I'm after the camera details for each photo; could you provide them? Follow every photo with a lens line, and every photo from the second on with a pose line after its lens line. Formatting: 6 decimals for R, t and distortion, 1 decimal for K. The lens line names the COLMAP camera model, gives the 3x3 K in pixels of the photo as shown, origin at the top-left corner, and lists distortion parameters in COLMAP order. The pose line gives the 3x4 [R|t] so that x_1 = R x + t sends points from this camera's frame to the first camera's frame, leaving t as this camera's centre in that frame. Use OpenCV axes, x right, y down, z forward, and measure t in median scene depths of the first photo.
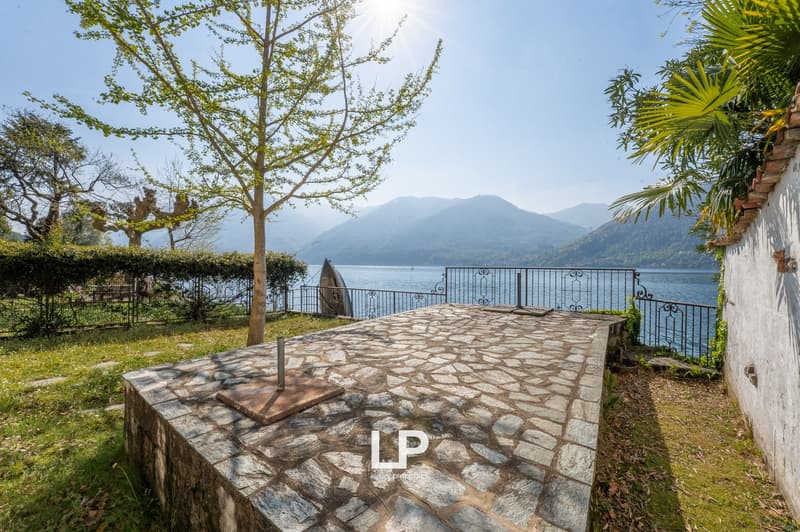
lens RADIAL K [[322.4, 0, 393.9], [0, 322.4, 263.7], [0, 0, 1]] dist [-0.018218, 0.000345]
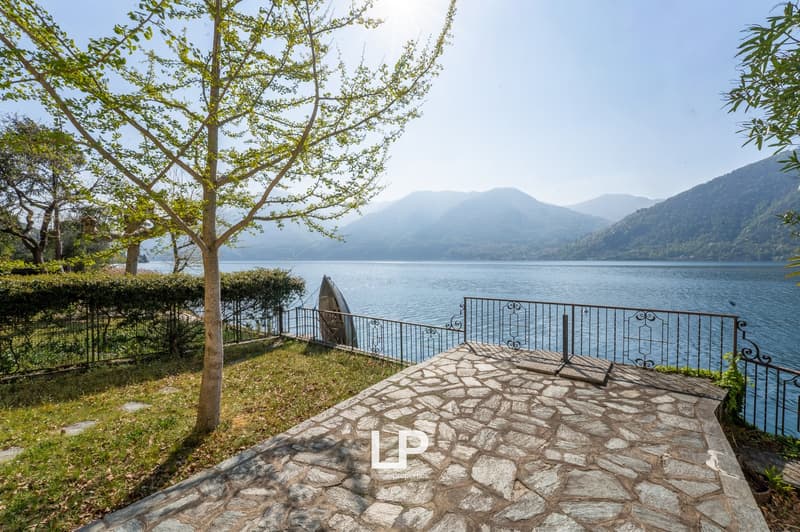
lens RADIAL K [[322.4, 0, 395.0], [0, 322.4, 265.4], [0, 0, 1]] dist [-0.018218, 0.000345]
pose [[0.998784, -0.010107, -0.048244, 0.034610], [0.011107, 0.999728, 0.020514, -0.096798], [0.048024, -0.021025, 0.998625, 0.234363]]
